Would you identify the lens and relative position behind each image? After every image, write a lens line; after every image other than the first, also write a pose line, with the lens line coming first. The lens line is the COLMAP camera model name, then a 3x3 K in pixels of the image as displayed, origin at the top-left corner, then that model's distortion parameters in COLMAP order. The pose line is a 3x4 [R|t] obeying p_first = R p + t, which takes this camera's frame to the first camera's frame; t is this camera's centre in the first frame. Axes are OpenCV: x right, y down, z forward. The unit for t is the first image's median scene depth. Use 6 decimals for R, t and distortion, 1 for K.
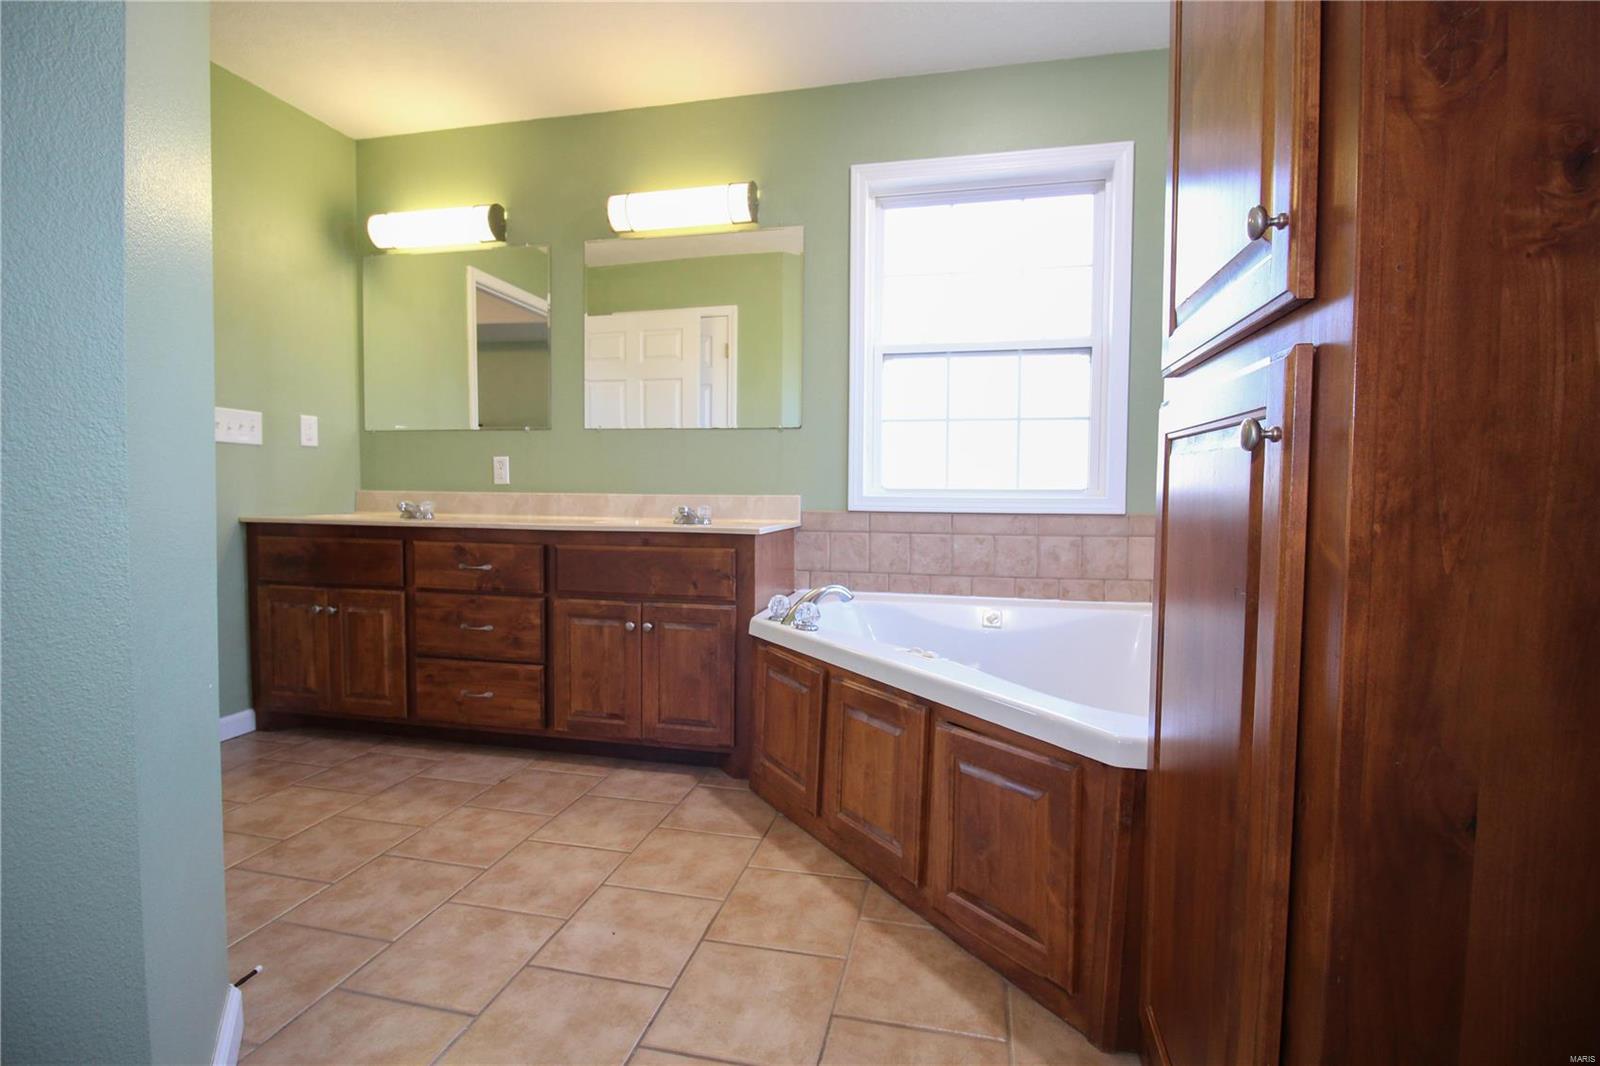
lens RADIAL K [[741.8, 0, 808.9], [0, 741.8, 525.8], [0, 0, 1]] dist [-0.000281, -0.012801]
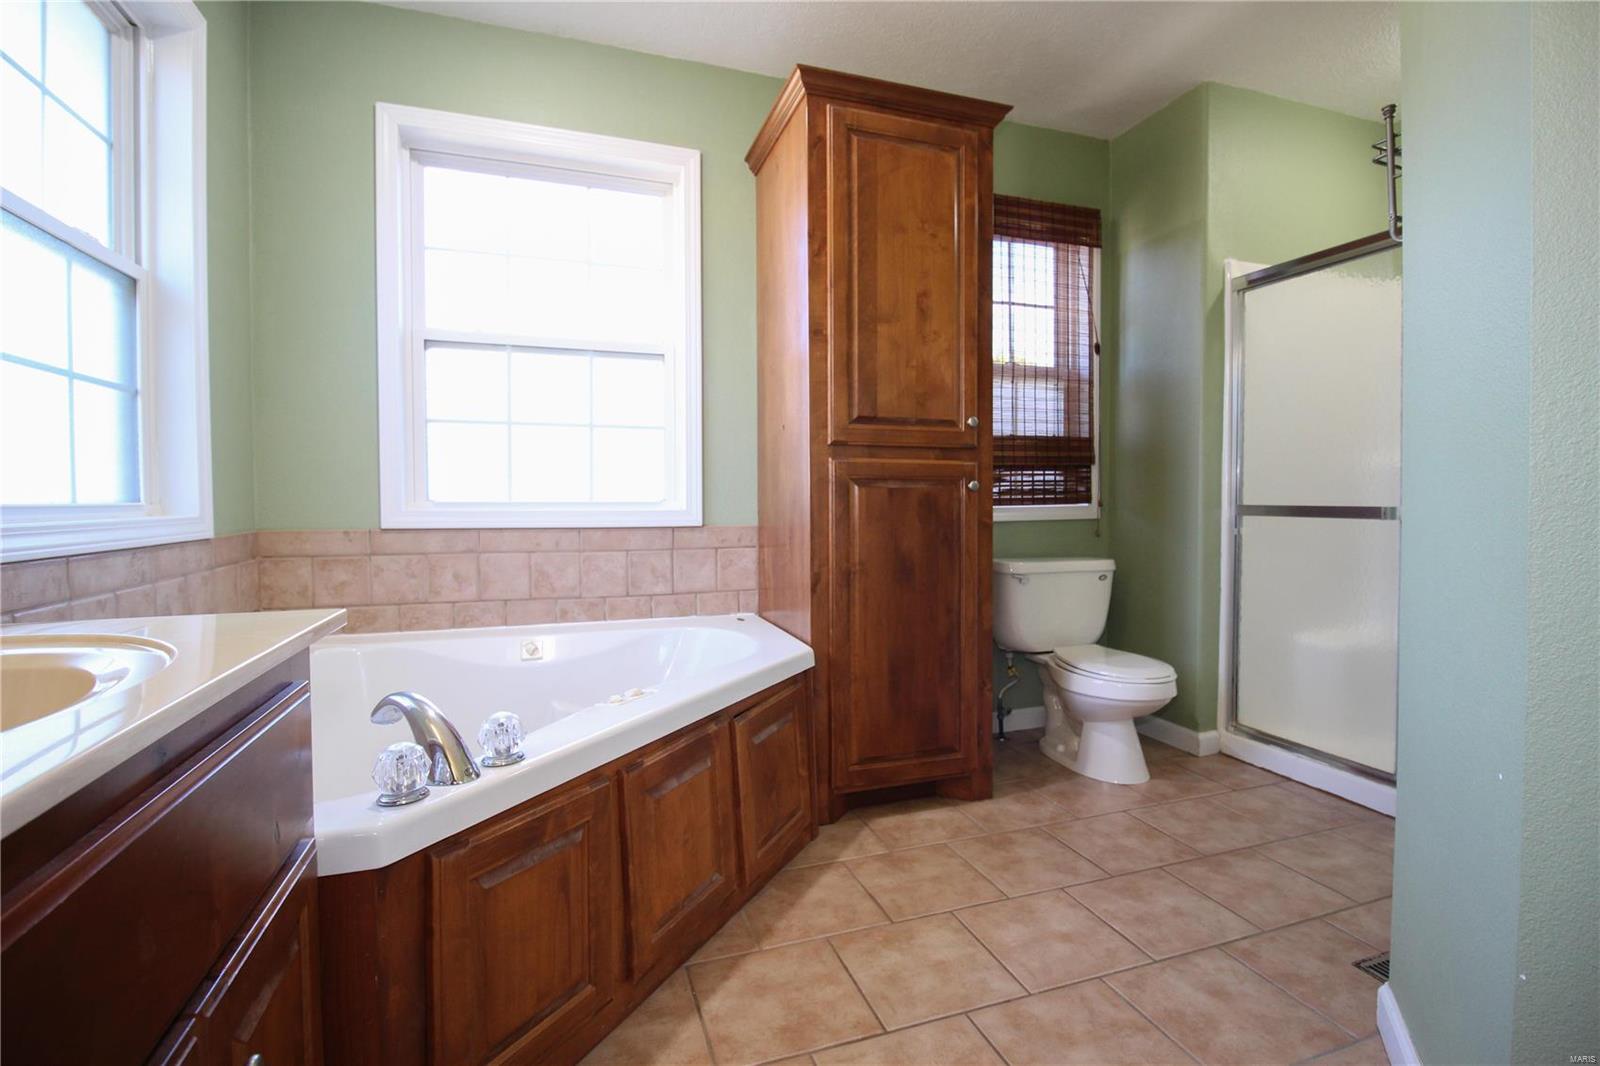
lens RADIAL K [[741.8, 0, 807.8], [0, 741.8, 524.5], [0, 0, 1]] dist [-0.000281, -0.012801]
pose [[-0.527169, -0.034916, 0.849043, -0.505138], [0.037818, 0.997202, 0.064489, -0.055026], [-0.848919, 0.066106, -0.524373, 0.935536]]
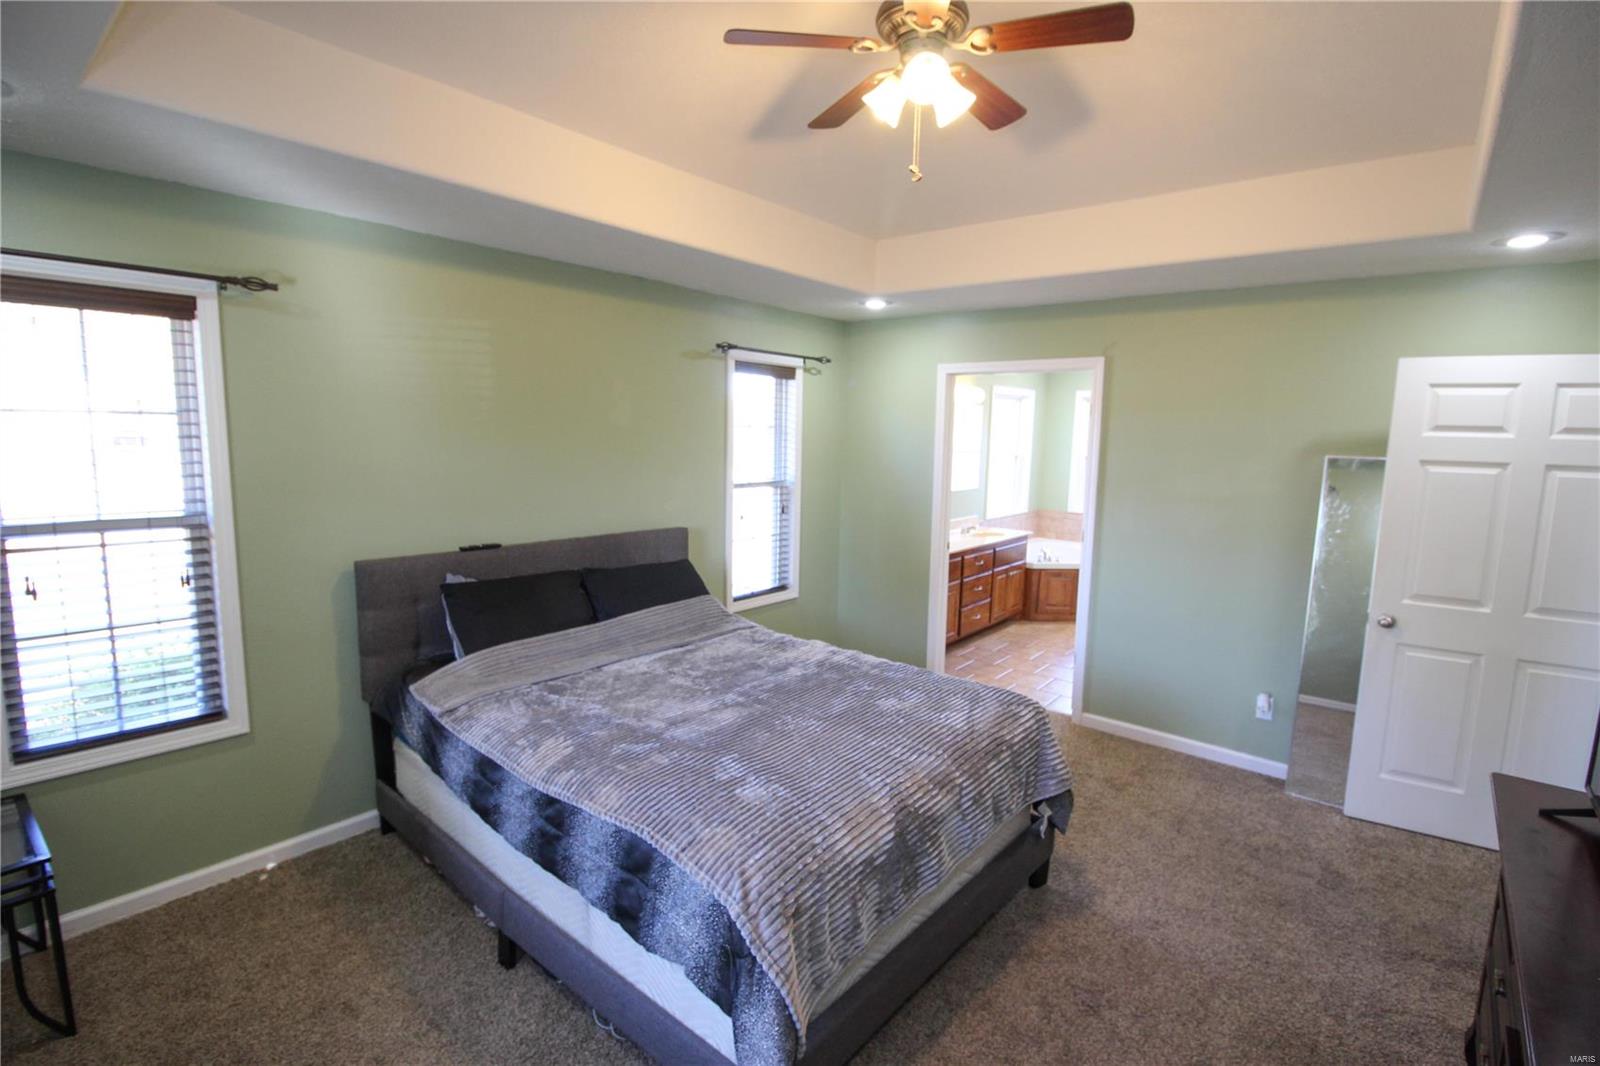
lens RADIAL K [[741.8, 0, 806.1], [0, 741.8, 529.0], [0, 0, 1]] dist [-0.000281, -0.012801]
pose [[0.451755, -0.118918, 0.884181, -2.854383], [0.022273, 0.992271, 0.122075, -0.359517], [-0.891864, -0.035455, 0.450912, 0.455956]]
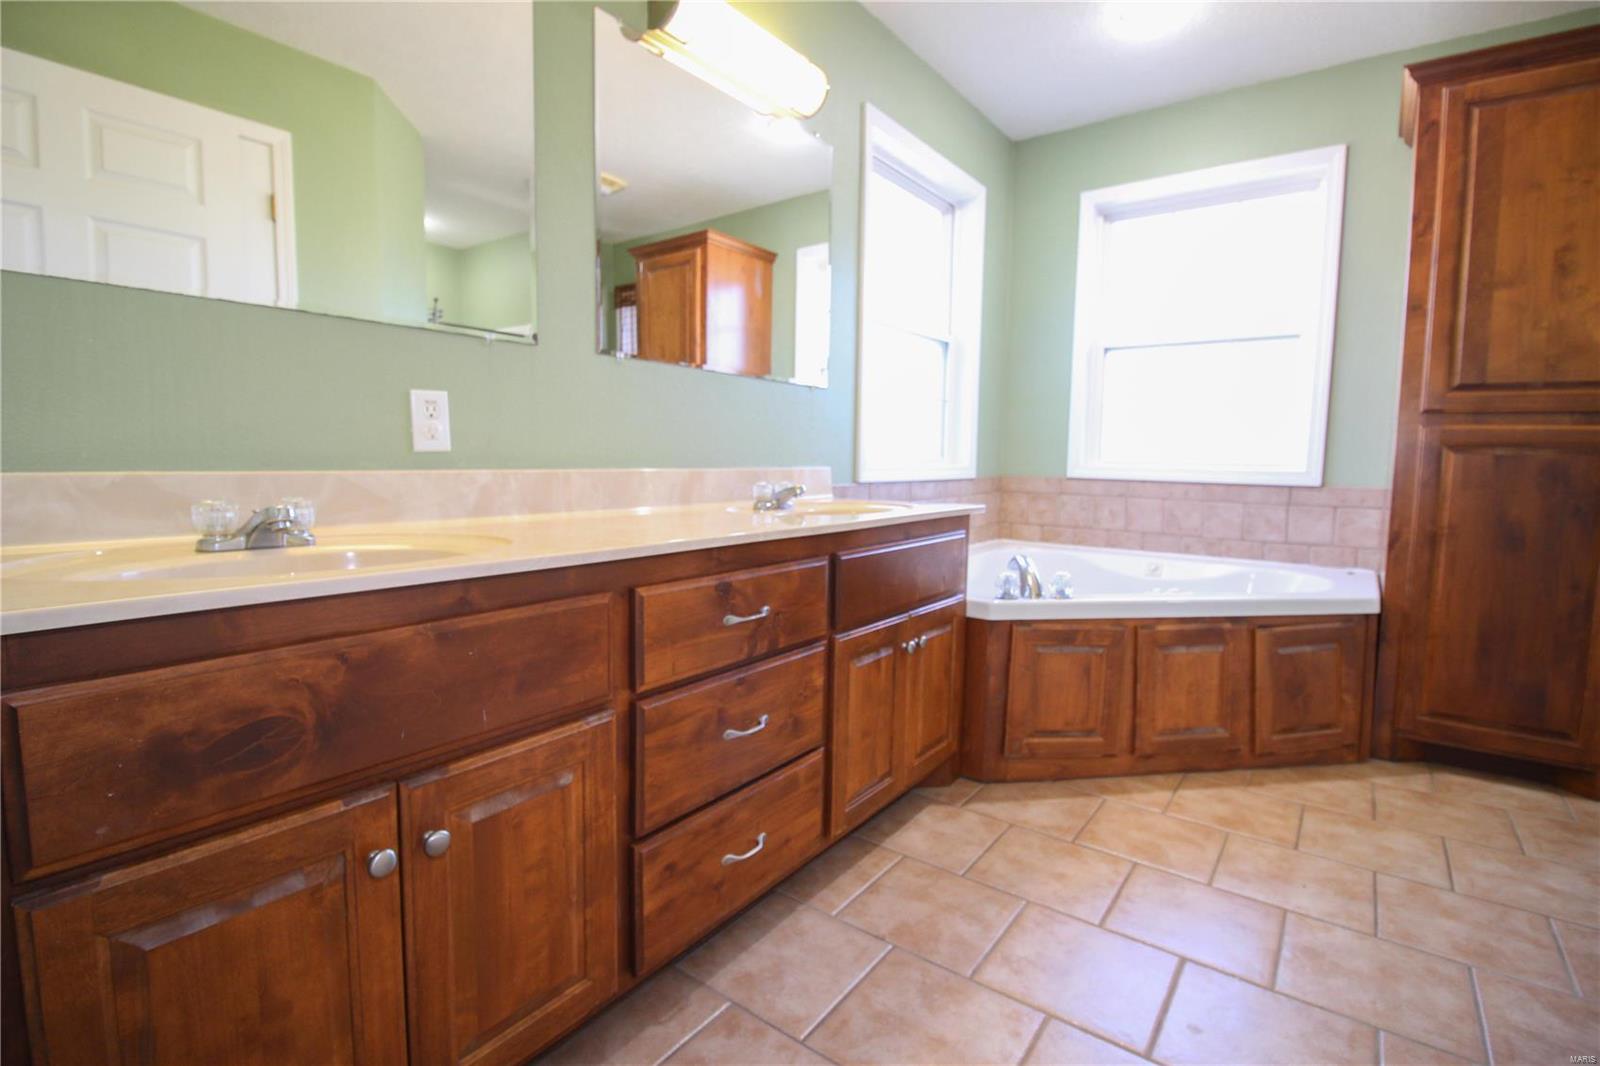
lens RADIAL K [[741.8, 0, 806.3], [0, 741.8, 526.4], [0, 0, 1]] dist [-0.000281, -0.012801]
pose [[0.410107, -0.090397, 0.907546, -0.940176], [0.032670, 0.995893, 0.084434, -0.052854], [-0.911452, -0.004977, 0.411376, 0.774193]]
